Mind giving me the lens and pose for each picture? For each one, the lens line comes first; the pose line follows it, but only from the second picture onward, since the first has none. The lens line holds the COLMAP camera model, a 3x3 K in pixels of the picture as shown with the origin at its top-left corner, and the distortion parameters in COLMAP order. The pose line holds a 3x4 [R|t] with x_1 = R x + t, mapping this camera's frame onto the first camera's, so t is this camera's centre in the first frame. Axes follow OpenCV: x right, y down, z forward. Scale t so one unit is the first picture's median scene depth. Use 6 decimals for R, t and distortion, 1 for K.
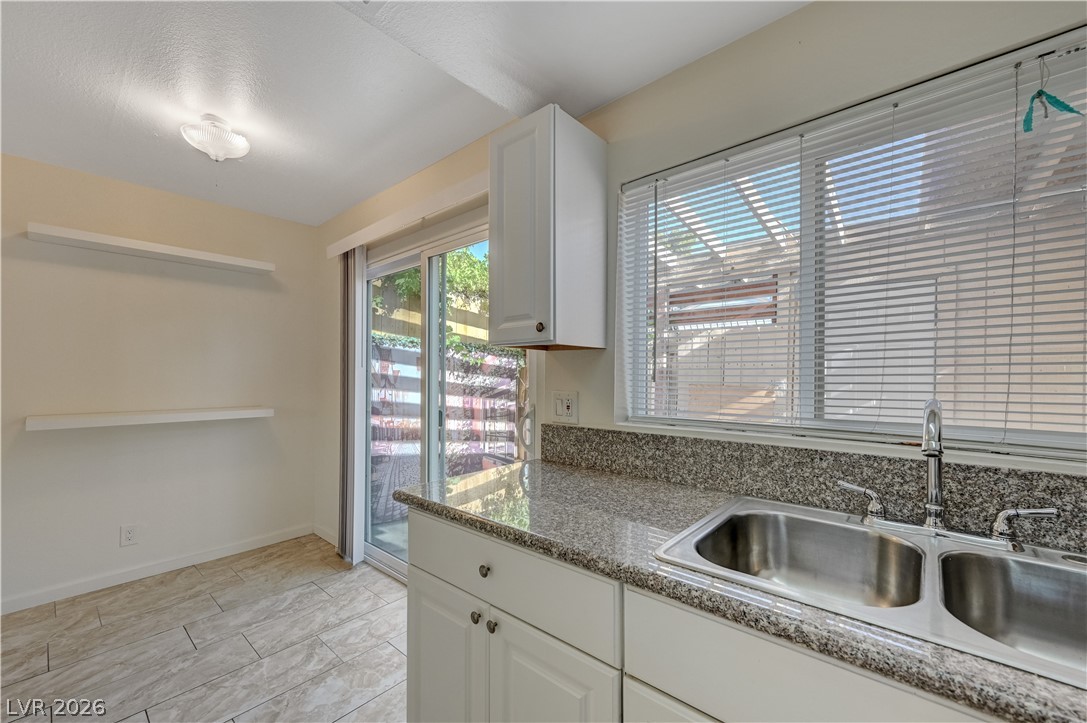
lens RADIAL K [[440.1, 0, 540.5], [0, 440.1, 375.4], [0, 0, 1]] dist [0.005299, 0.000453]
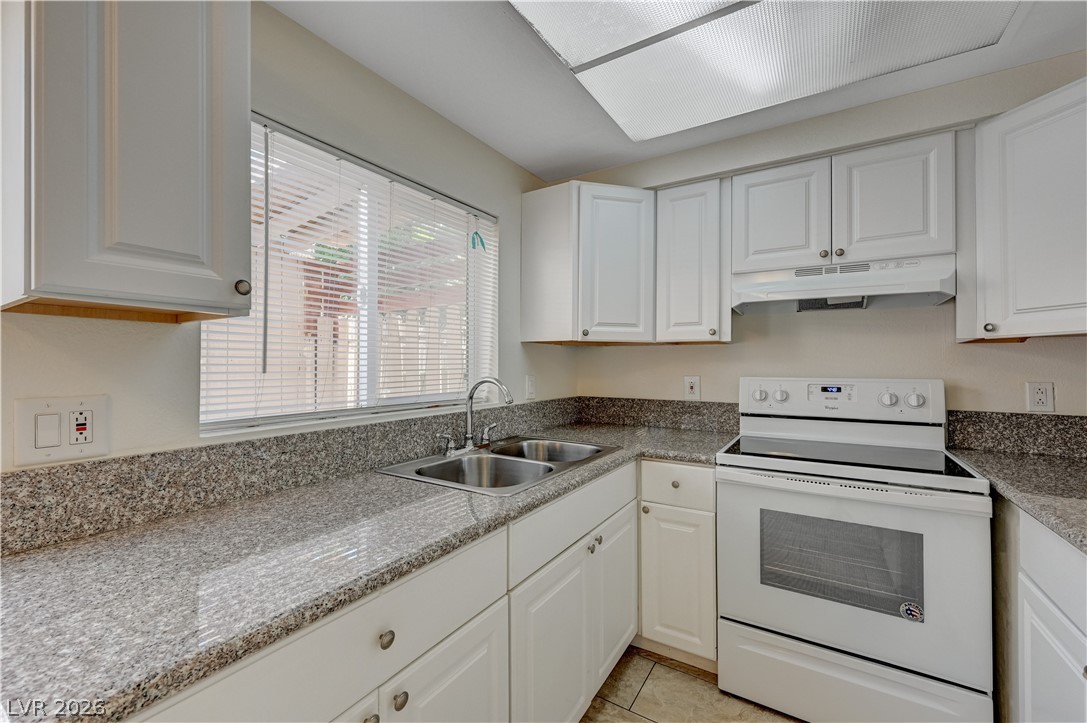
lens RADIAL K [[440.1, 0, 550.4], [0, 440.1, 360.6], [0, 0, 1]] dist [0.005299, 0.000453]
pose [[-0.171087, 0.010782, 0.985197, -0.431598], [0.006111, 0.999933, -0.009882, 0.001218], [-0.985237, 0.004330, -0.171141, 0.421648]]
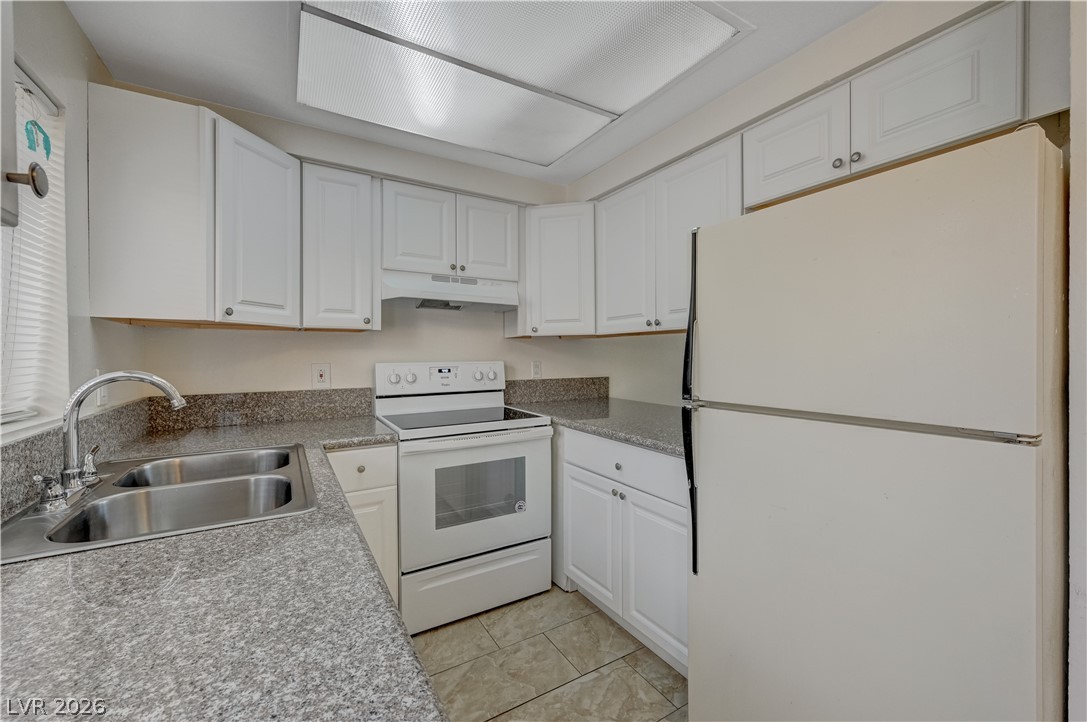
lens RADIAL K [[440.1, 0, 546.4], [0, 440.1, 358.1], [0, 0, 1]] dist [0.005299, 0.000453]
pose [[-0.955644, 0.000284, 0.294523, -0.248768], [0.006294, 0.999791, 0.019458, 0.000215], [-0.294456, 0.020448, -0.955446, 0.735588]]
